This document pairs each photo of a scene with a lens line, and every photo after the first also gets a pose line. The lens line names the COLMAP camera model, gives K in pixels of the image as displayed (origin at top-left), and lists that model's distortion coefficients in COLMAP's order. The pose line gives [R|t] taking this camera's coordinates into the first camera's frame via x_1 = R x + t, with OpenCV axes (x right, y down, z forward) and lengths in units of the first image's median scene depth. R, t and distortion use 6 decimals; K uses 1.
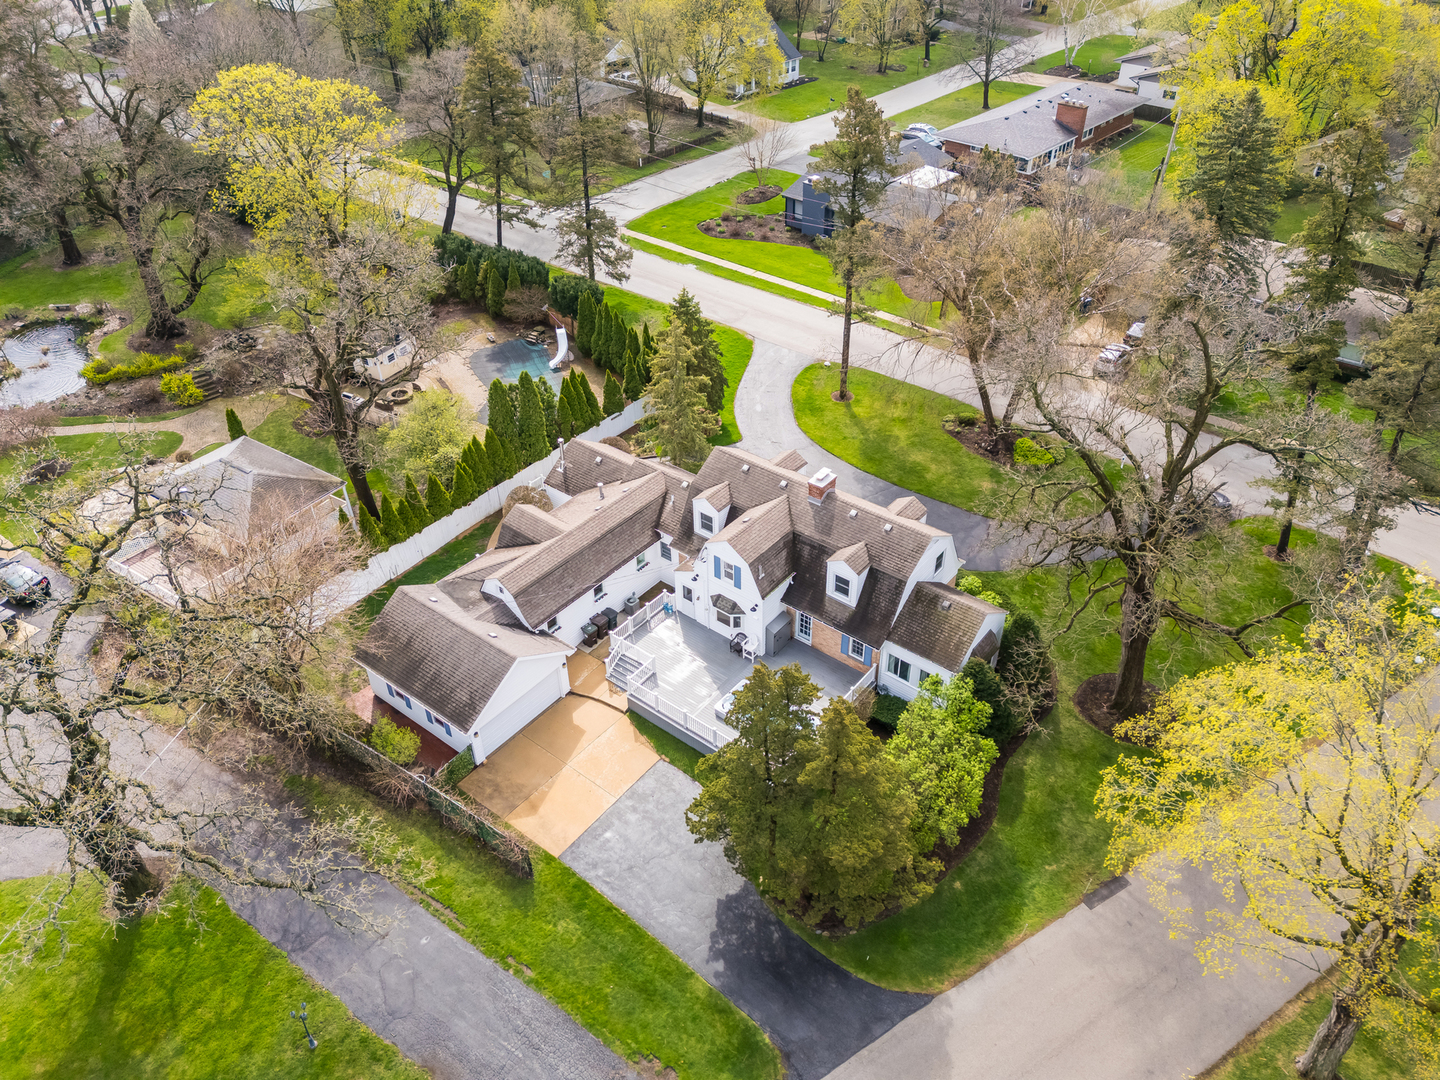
lens RADIAL K [[1063.5, 0, 720.0], [0, 1063.5, 540.0], [0, 0, 1]] dist [0.086435, -0.086565]
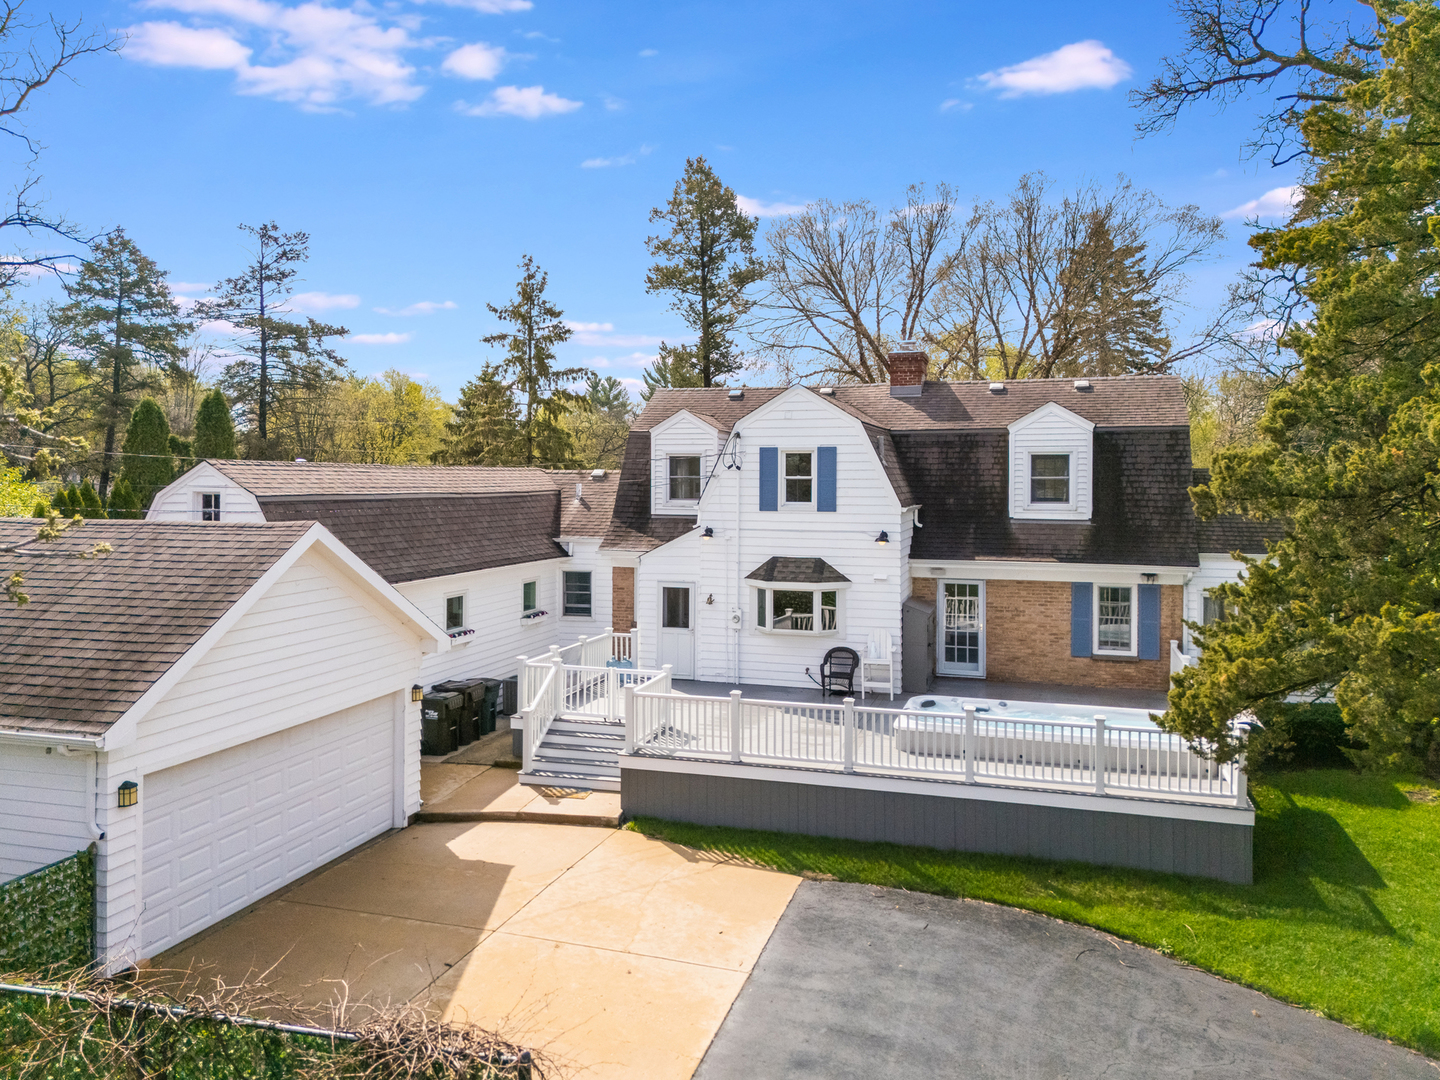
lens RADIAL K [[1063.5, 0, 720.0], [0, 1063.5, 540.0], [0, 0, 1]] dist [0.086435, -0.086565]
pose [[0.926697, 0.002374, 0.375803, -0.172865], [0.211598, 0.823113, -0.526983, 0.254738], [-0.310580, 0.567872, 0.762274, 0.656966]]
